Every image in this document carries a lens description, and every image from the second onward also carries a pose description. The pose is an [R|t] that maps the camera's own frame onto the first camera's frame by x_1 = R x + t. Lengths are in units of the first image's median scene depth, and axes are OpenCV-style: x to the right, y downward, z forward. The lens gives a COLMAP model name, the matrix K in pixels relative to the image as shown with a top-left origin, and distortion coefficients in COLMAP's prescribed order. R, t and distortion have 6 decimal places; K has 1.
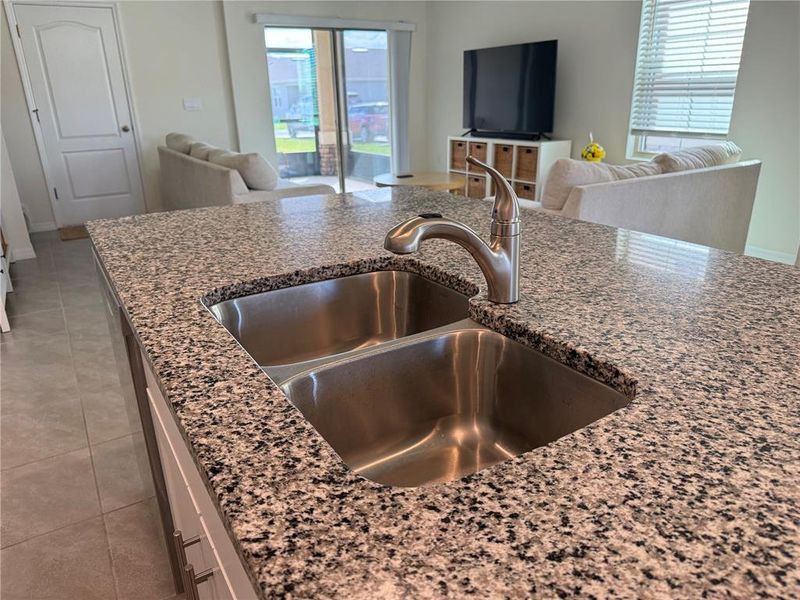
lens RADIAL K [[560.3, 0, 393.0], [0, 560.3, 306.2], [0, 0, 1]] dist [0.062483, -0.073944]
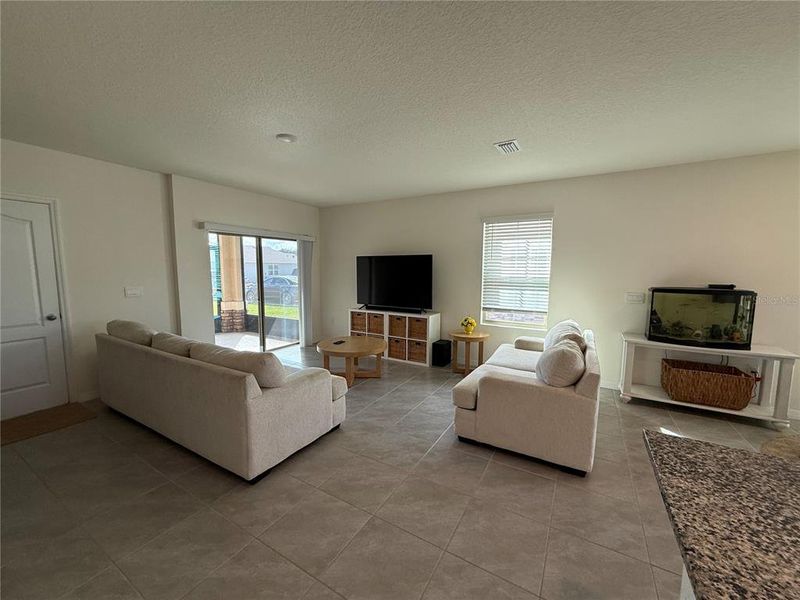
lens RADIAL K [[316.8, 0, 393.0], [0, 316.8, 304.1], [0, 0, 1]] dist [-0.001774, 0.000226]
pose [[0.885381, -0.025888, 0.464145, -0.202749], [0.141998, 0.965789, -0.217000, -0.133343], [-0.442648, 0.258035, 0.858767, 0.267619]]
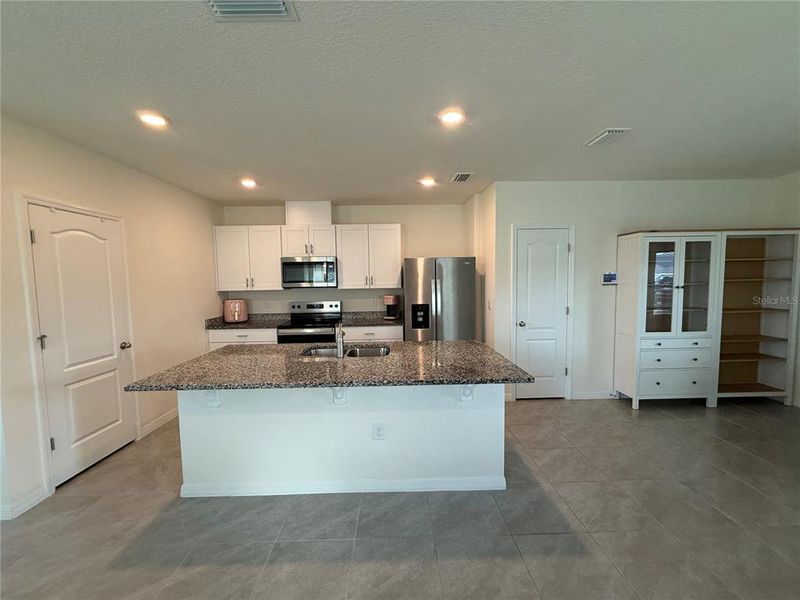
lens RADIAL K [[316.8, 0, 399.0], [0, 316.8, 300.0], [0, 0, 1]] dist [-0.001774, 0.000226]
pose [[-0.508562, 0.087084, -0.856610, 0.346279], [-0.280634, 0.923781, 0.260523, -0.195498], [0.814008, 0.372886, -0.445362, 0.382811]]
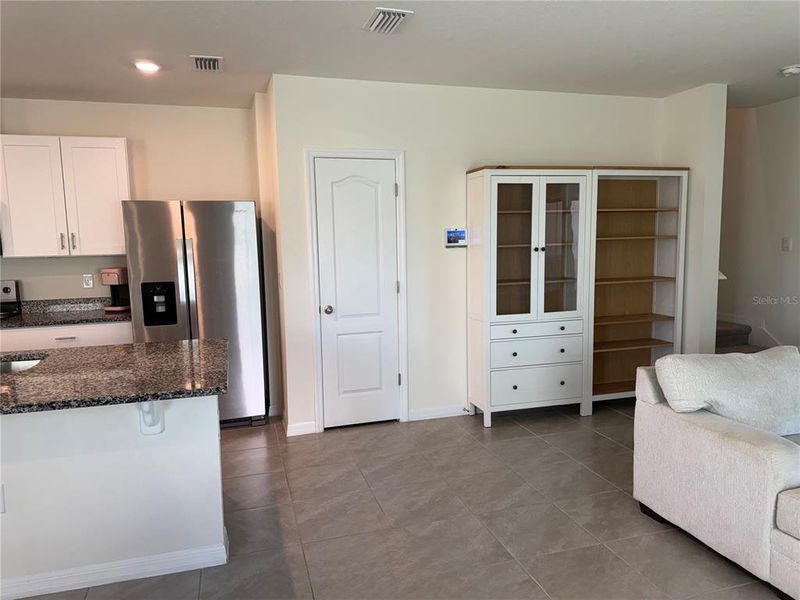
lens RADIAL K [[560.3, 0, 399.1], [0, 560.3, 301.9], [0, 0, 1]] dist [0.062483, -0.073944]
pose [[-0.263460, 0.137411, -0.954833, 0.332694], [-0.320128, 0.921258, 0.220910, -0.249651], [0.910004, 0.363870, -0.198726, 0.538034]]
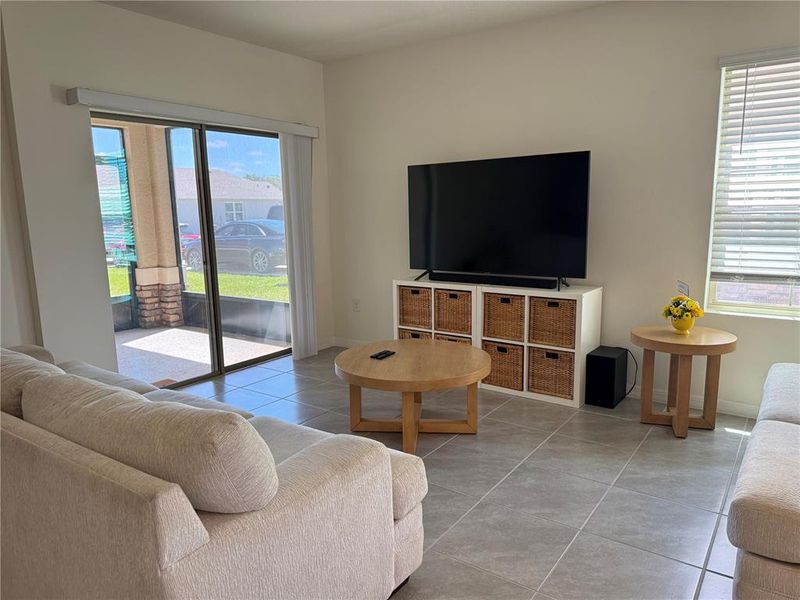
lens RADIAL K [[560.3, 0, 396.7], [0, 560.3, 308.2], [0, 0, 1]] dist [0.062483, -0.073944]
pose [[0.920875, -0.062642, 0.384793, -0.182009], [0.135186, 0.977076, -0.164461, -0.173409], [-0.365670, 0.203467, 0.908233, 0.428999]]
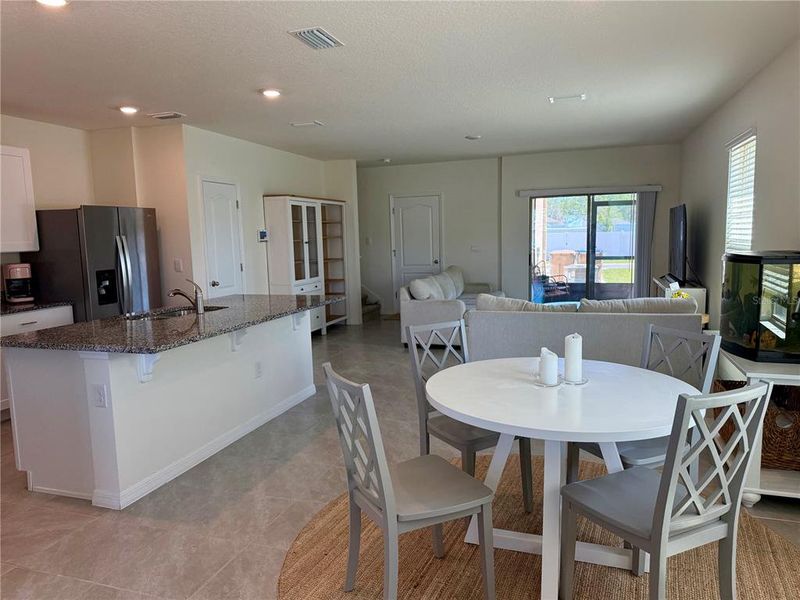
lens RADIAL K [[560.3, 0, 397.9], [0, 560.3, 303.3], [0, 0, 1]] dist [0.062483, -0.073944]
pose [[0.642618, 0.098113, -0.759879, 0.711685], [-0.260533, 0.960651, -0.096293, -0.007372], [0.720531, 0.259853, 0.642893, -0.104837]]
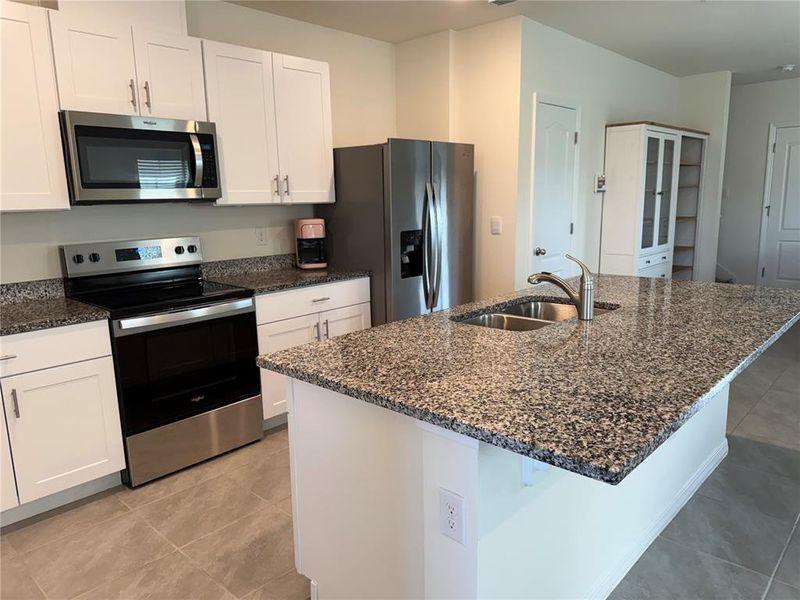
lens RADIAL K [[560.3, 0, 396.4], [0, 560.3, 301.4], [0, 0, 1]] dist [0.062483, -0.073944]
pose [[0.259013, 0.193612, -0.946270, 0.355241], [-0.327252, 0.939348, 0.102620, -0.007098], [0.908745, 0.283089, 0.306664, -0.066057]]
